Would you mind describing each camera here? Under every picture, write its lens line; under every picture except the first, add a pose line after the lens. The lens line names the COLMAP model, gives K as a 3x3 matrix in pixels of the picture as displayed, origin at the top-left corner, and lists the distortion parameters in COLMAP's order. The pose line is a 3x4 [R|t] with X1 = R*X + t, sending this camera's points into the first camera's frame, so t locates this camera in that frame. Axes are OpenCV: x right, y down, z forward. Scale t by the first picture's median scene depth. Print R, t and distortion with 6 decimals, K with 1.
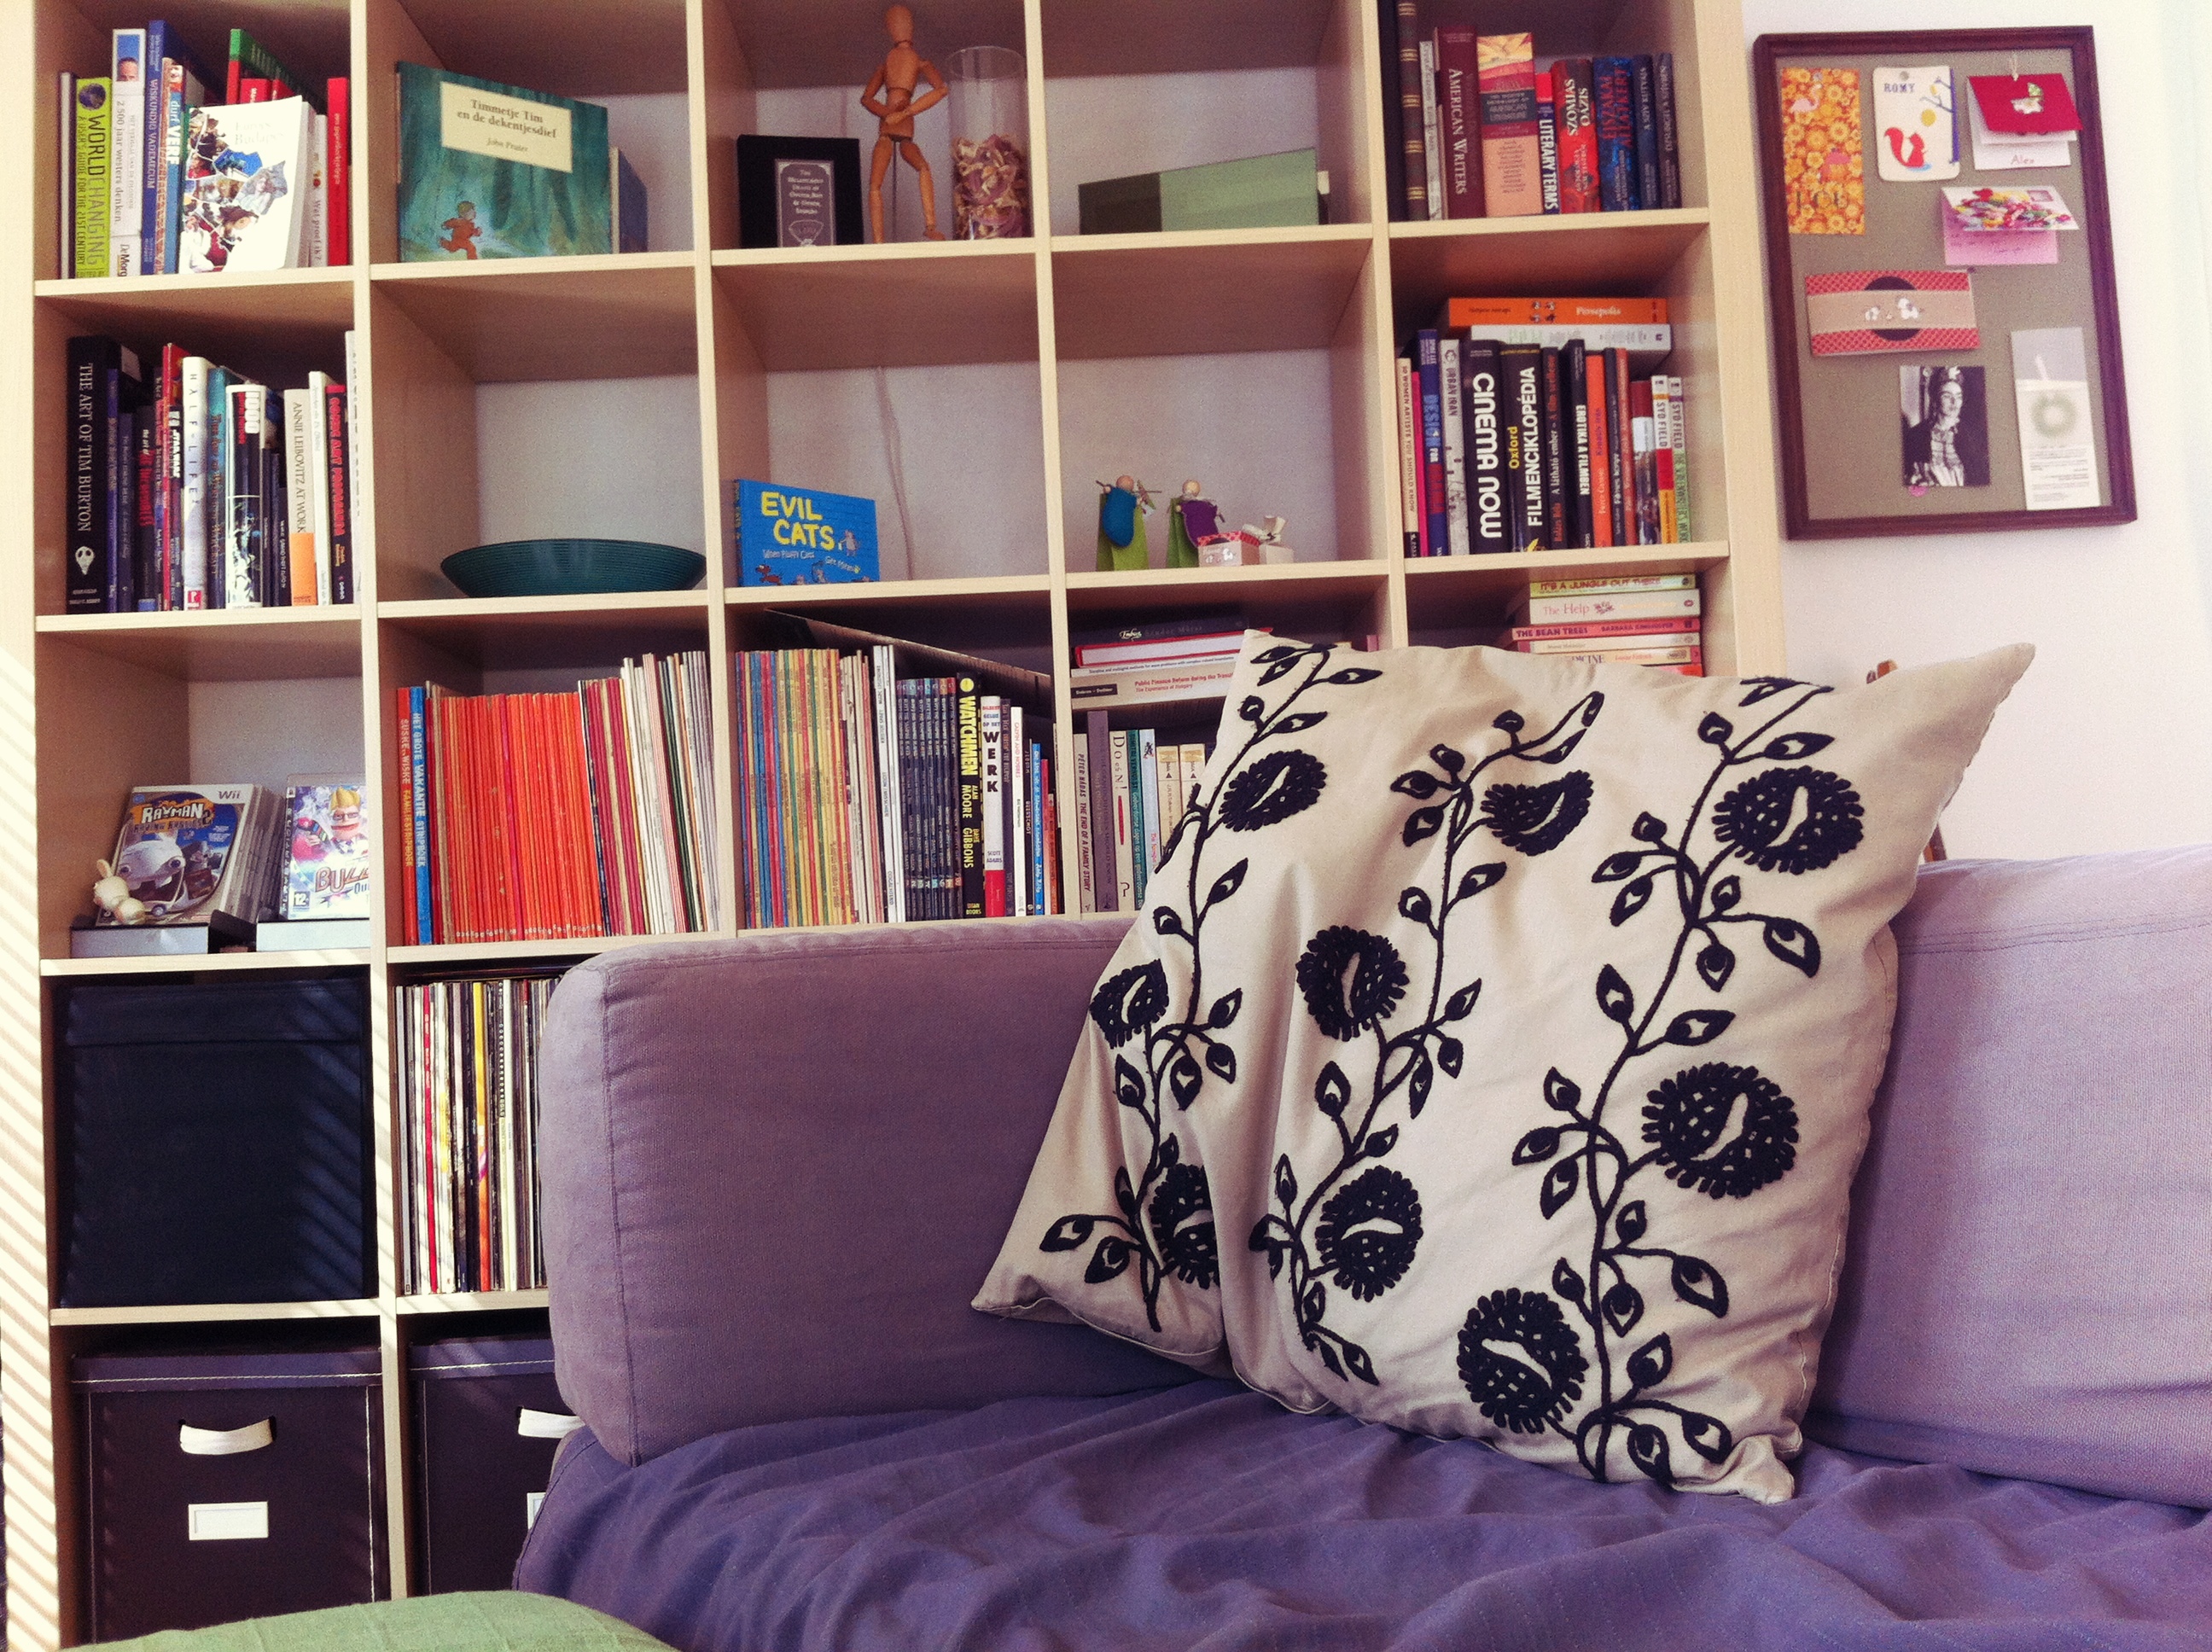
lens RADIAL K [[2225.1, 0, 1143.3], [0, 2225.1, 824.1], [0, 0, 1]] dist [-0.036704, -0.051782]
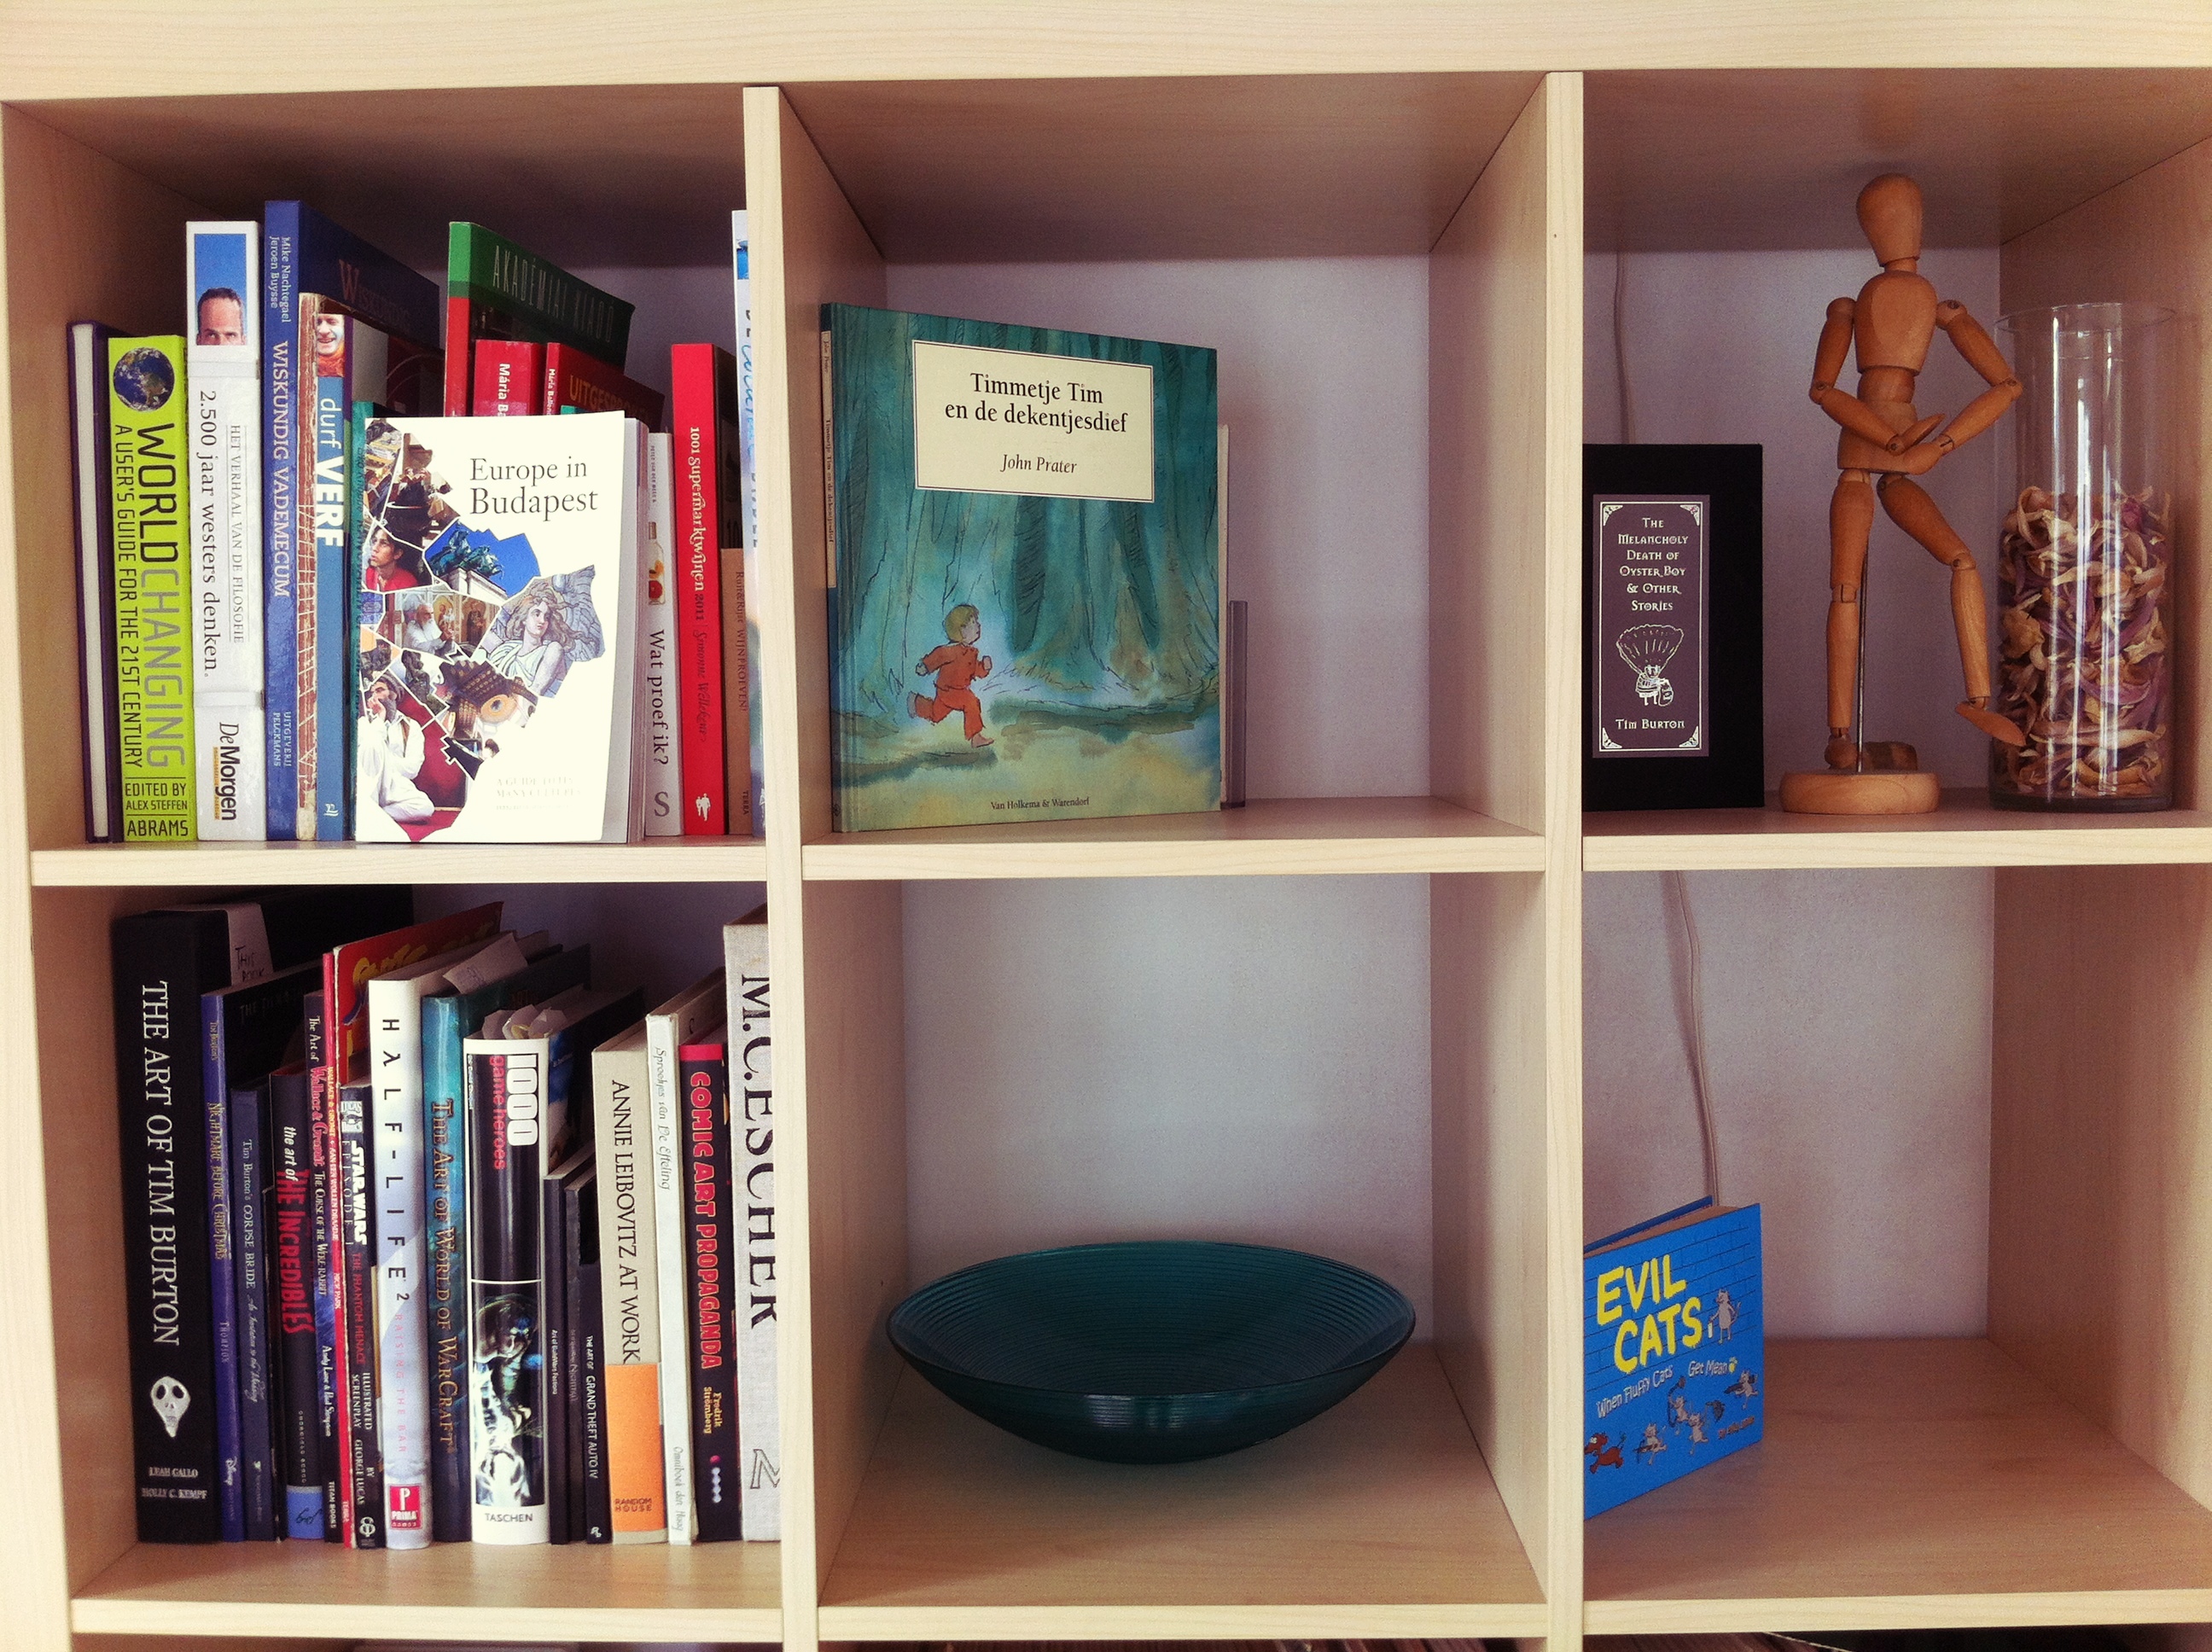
lens RADIAL K [[2168.9, 0, 1106.0], [0, 2168.9, 826.0], [0, 0, 1]] dist [0.114891, -0.406352]
pose [[0.998504, 0.035517, -0.041566, -0.258328], [-0.029797, 0.990942, 0.130945, -0.299843], [0.045841, -0.129511, 0.990518, 0.545982]]
